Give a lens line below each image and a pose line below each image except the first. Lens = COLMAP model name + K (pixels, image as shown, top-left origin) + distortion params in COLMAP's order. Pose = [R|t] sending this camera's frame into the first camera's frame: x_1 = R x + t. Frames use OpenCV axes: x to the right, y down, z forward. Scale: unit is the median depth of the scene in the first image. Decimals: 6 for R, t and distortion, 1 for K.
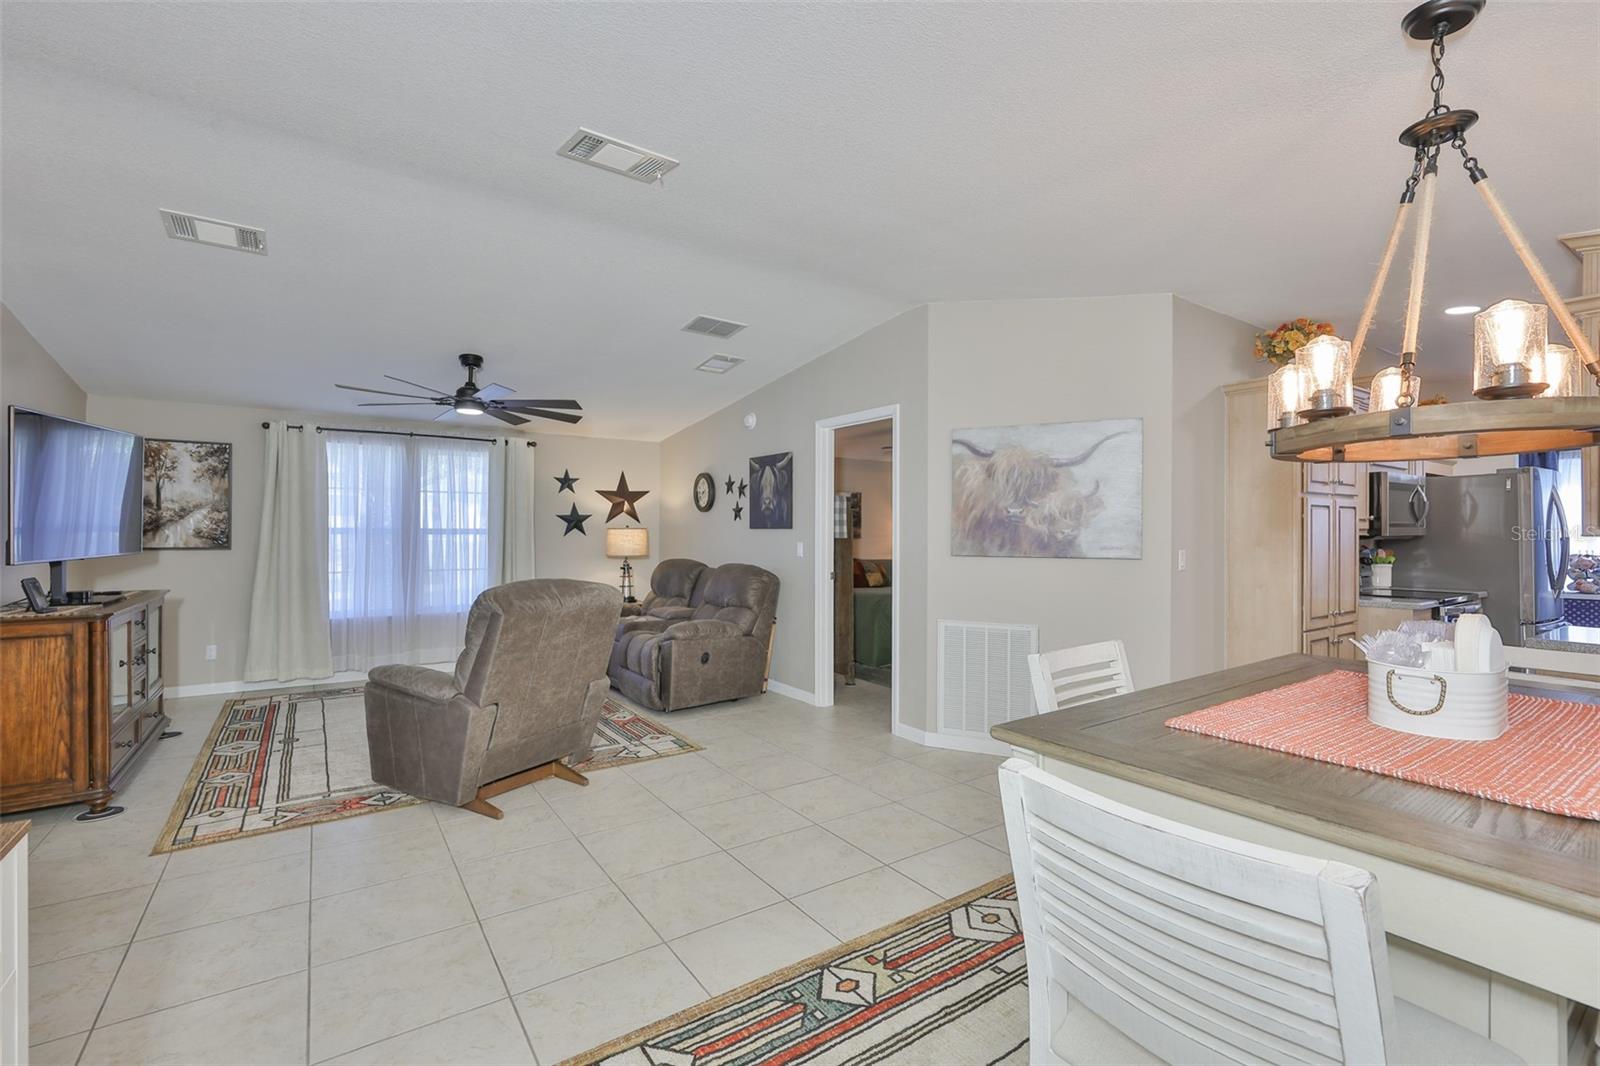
lens RADIAL K [[694.7, 0, 808.1], [0, 694.7, 531.4], [0, 0, 1]] dist [0.010385, 0.000155]
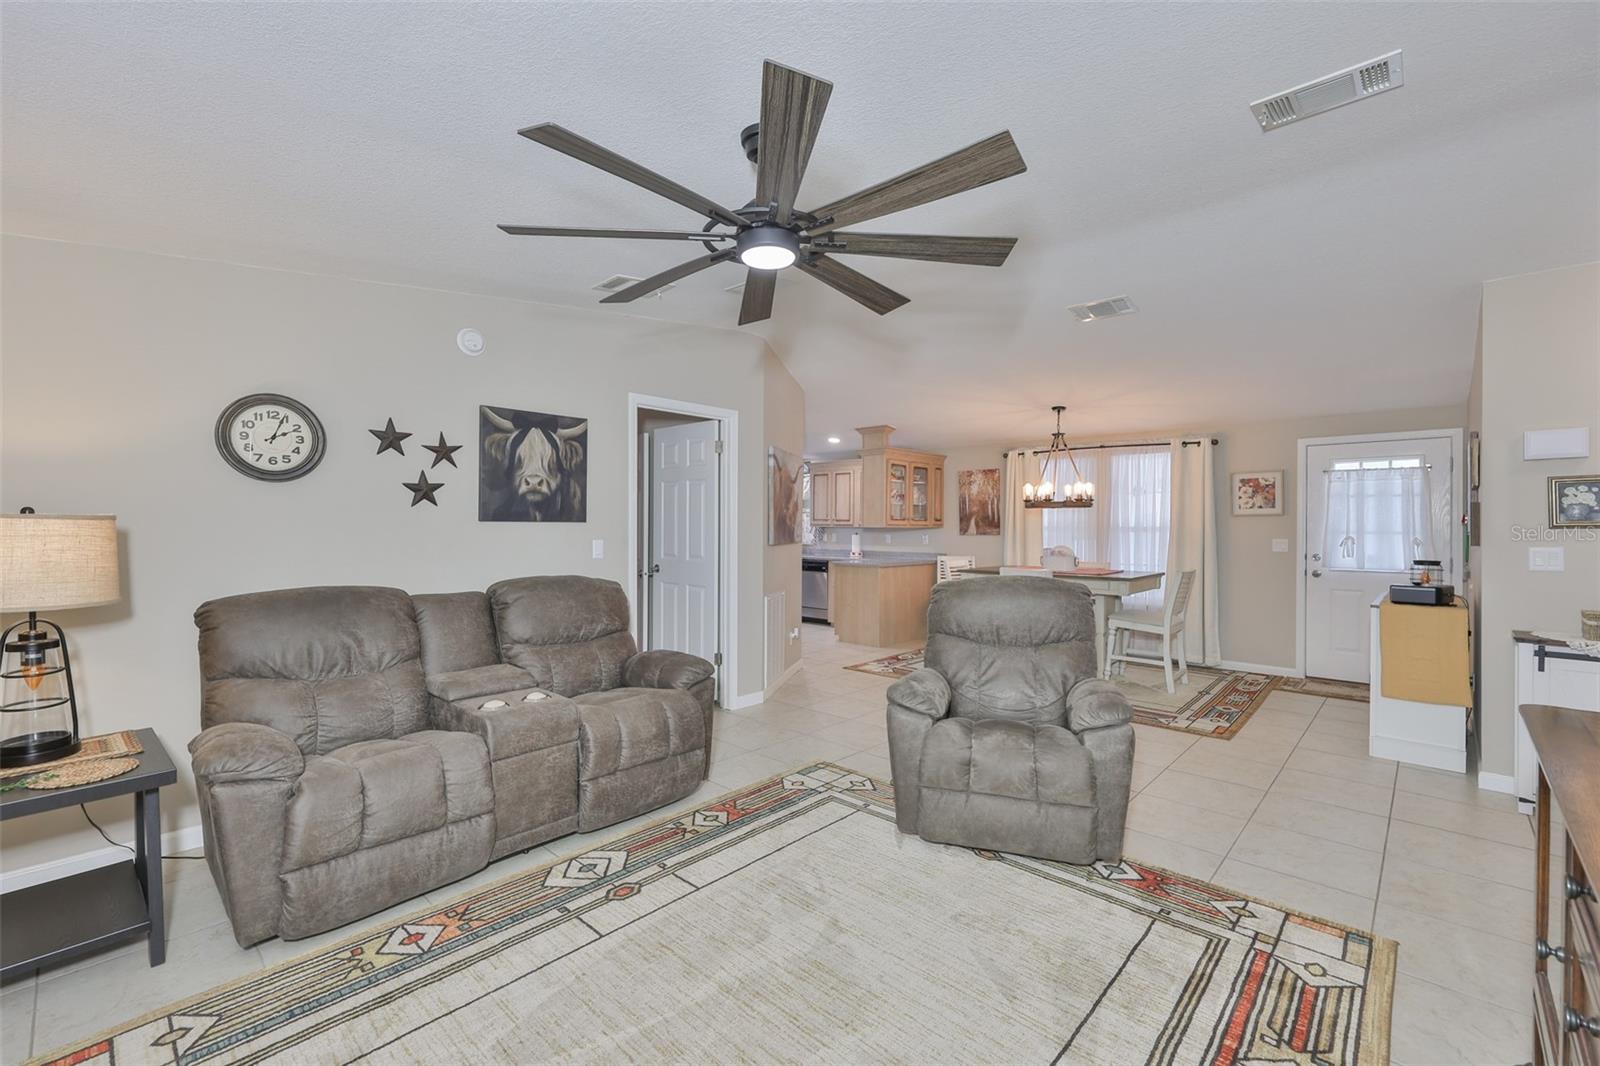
lens RADIAL K [[673.9, 0, 801.2], [0, 673.9, 530.1], [0, 0, 1]] dist [-0.001593, -0.000143]
pose [[-0.198733, -0.007366, 0.980026, -0.928809], [-0.001973, 0.999973, 0.007116, -0.001224], [-0.980052, -0.000519, -0.198742, 1.091137]]
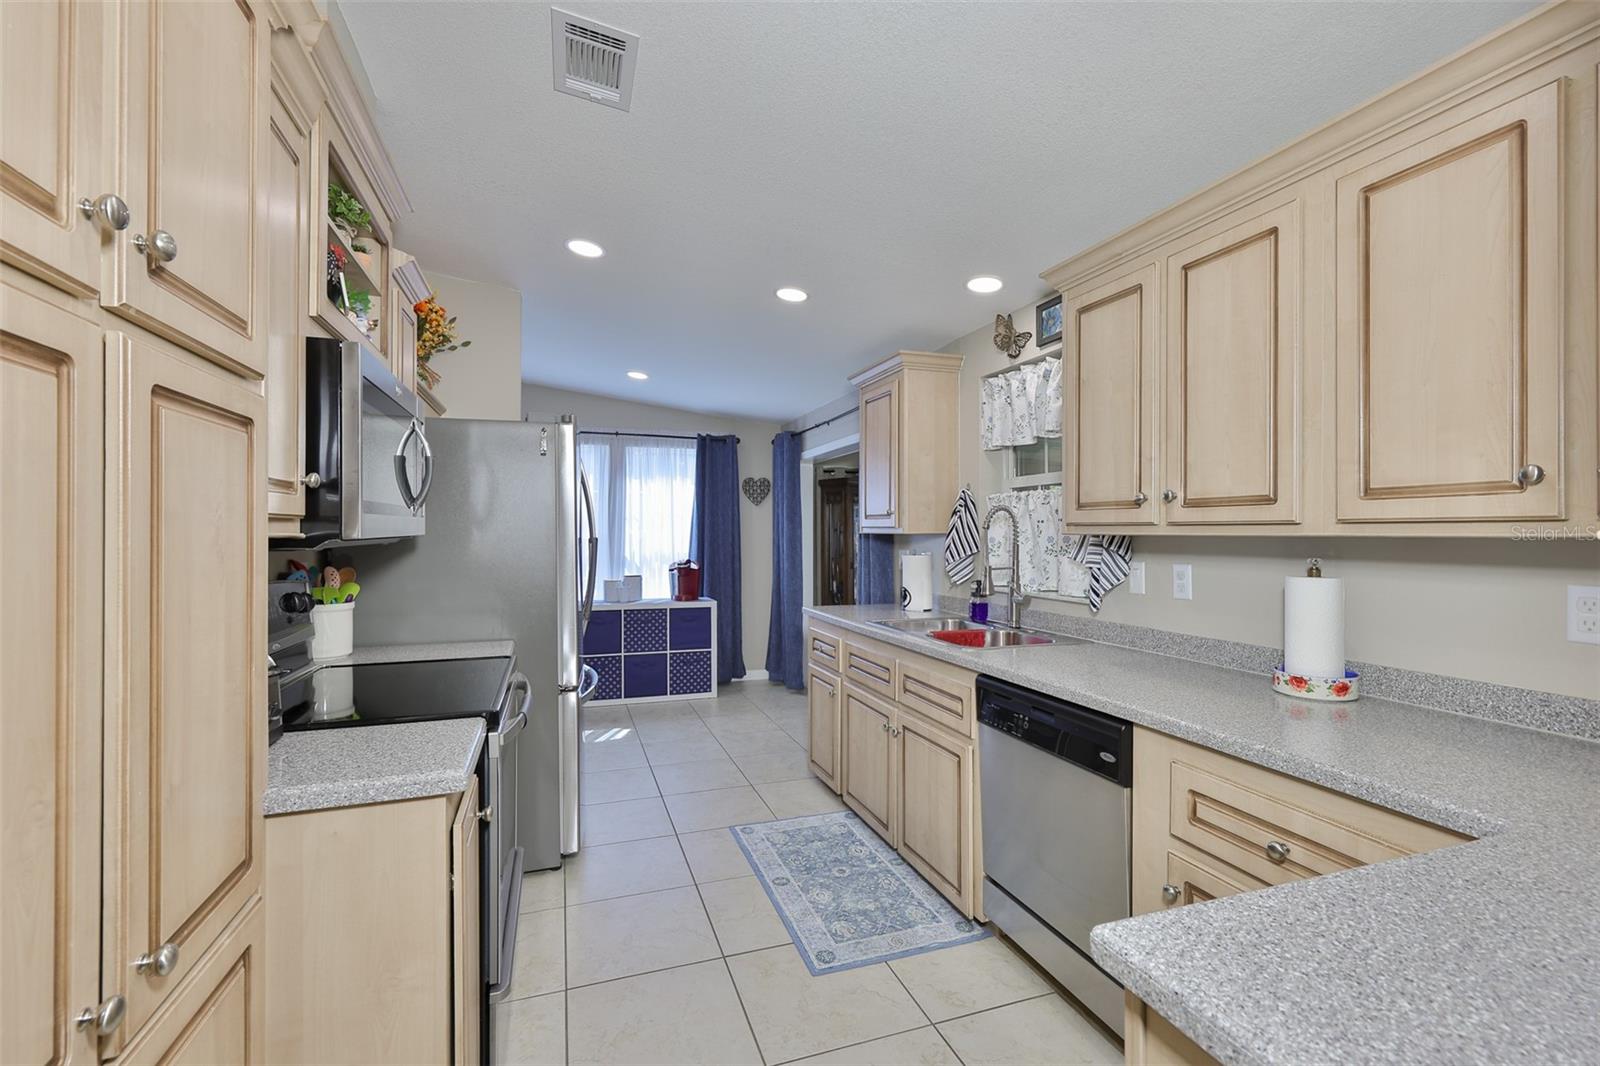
lens RADIAL K [[673.9, 0, 801.2], [0, 673.9, 530.1], [0, 0, 1]] dist [-0.001593, -0.000143]
pose [[0.295632, 0.003763, 0.955295, 0.572777], [0.001037, 0.999990, -0.004260, 0.004290], [-0.955301, 0.002250, 0.295625, 0.690912]]
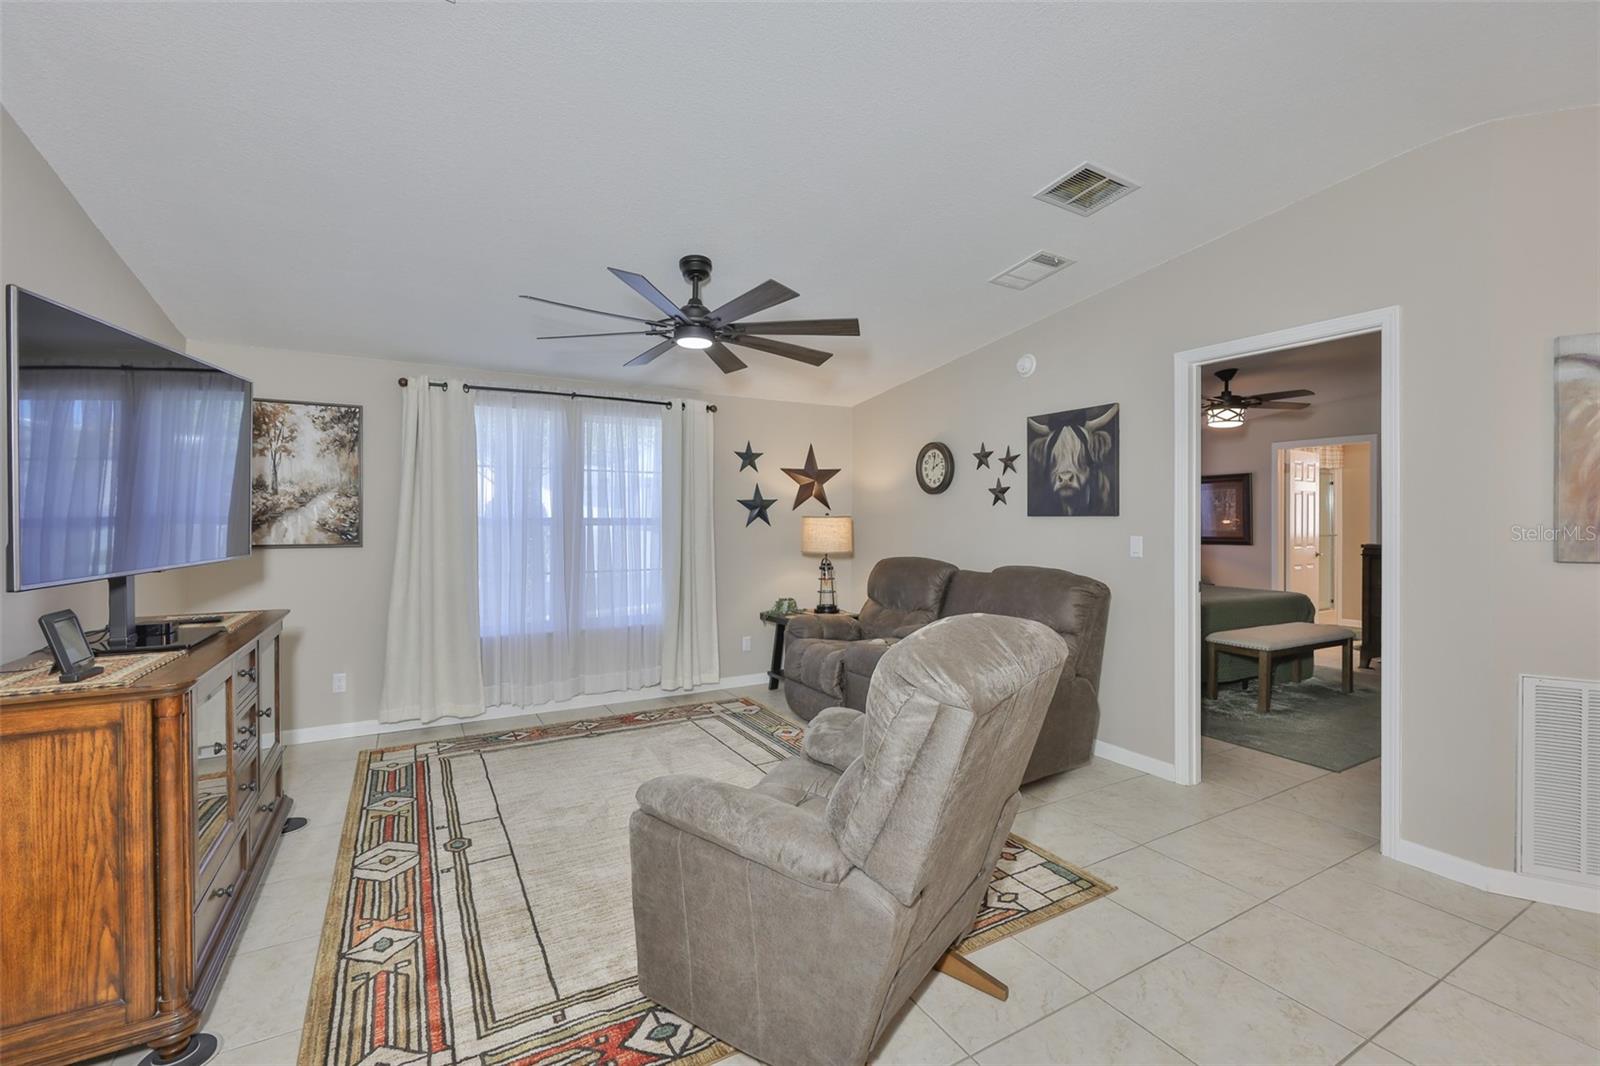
lens RADIAL K [[689.4, 0, 798.4], [0, 689.4, 522.6], [0, 0, 1]] dist [0.002475, 0.000522]
pose [[0.994845, -0.003557, -0.101345, -0.319711], [0.004035, 0.999982, 0.004511, -0.002011], [0.101327, -0.004896, 0.994841, 0.349242]]
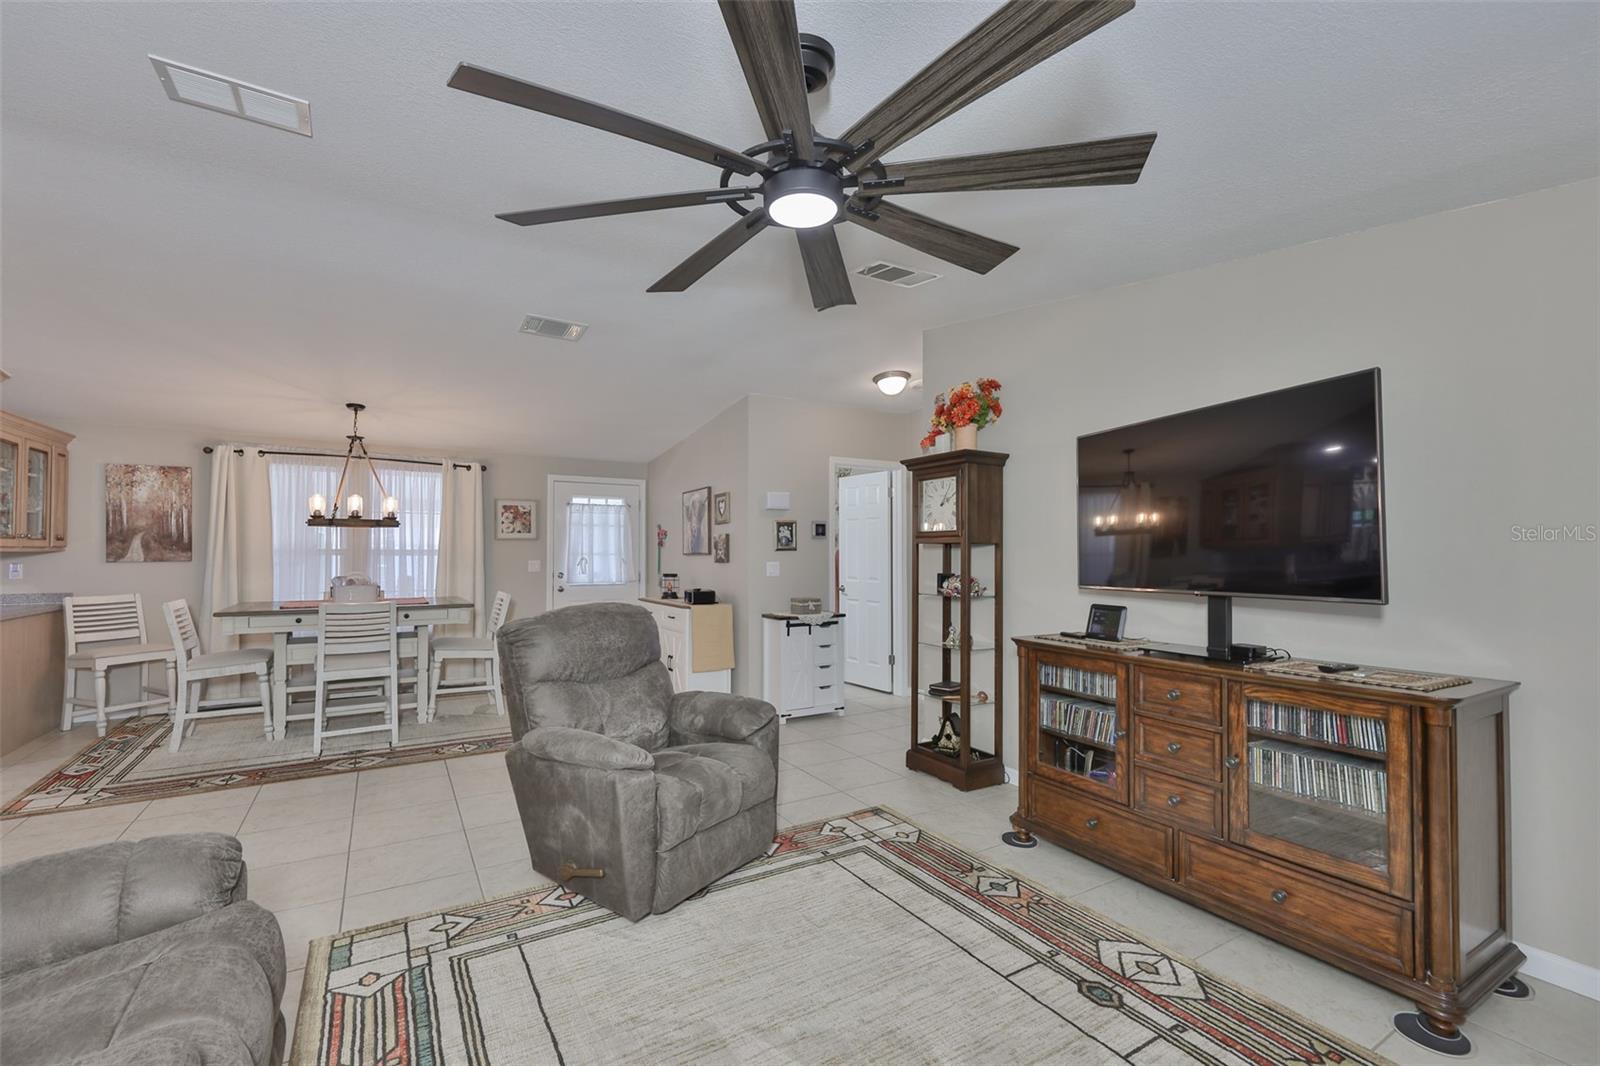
lens RADIAL K [[686.4, 0, 790.8], [0, 686.4, 530.1], [0, 0, 1]] dist [-0.000904, -0.000221]
pose [[-0.996294, 0.000550, 0.086013, -0.523400], [-0.001953, 0.999577, -0.029016, -0.000581], [-0.085993, -0.029076, -0.995871, 1.380011]]
